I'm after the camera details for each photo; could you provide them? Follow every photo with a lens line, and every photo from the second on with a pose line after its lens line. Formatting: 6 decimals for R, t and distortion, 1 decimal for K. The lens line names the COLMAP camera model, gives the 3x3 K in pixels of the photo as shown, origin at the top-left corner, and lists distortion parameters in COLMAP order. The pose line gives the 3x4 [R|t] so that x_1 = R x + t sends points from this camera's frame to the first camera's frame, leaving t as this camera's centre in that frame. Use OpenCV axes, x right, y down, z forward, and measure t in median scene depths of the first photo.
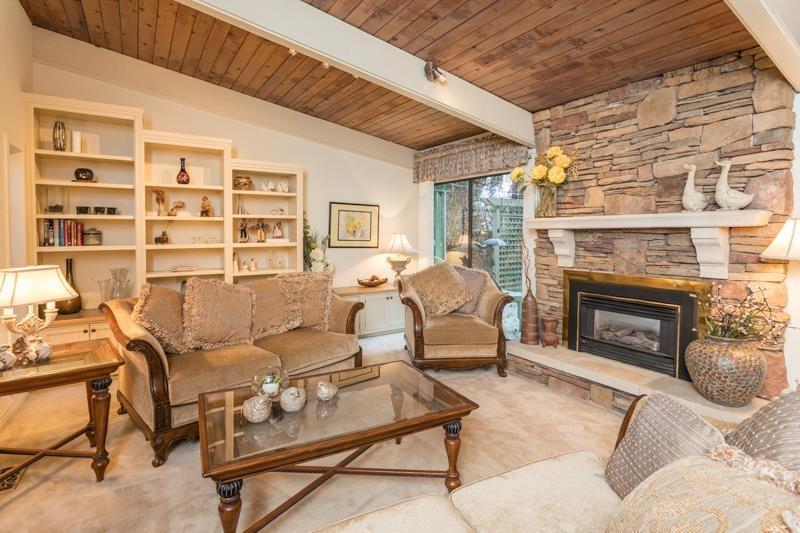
lens RADIAL K [[392.3, 0, 400.0], [0, 392.3, 266.5], [0, 0, 1]] dist [-0.017622, 0.017204]
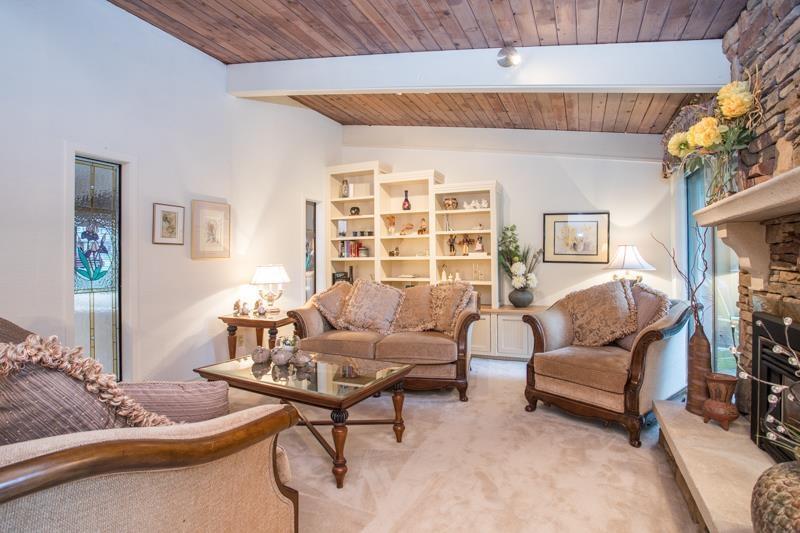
lens RADIAL K [[392.3, 0, 400.0], [0, 392.3, 266.5], [0, 0, 1]] dist [-0.017622, 0.017204]
pose [[0.584055, 0.016407, -0.811548, 0.493220], [-0.064435, 0.997578, -0.026204, 0.011394], [0.809153, 0.067597, 0.583697, 0.232911]]
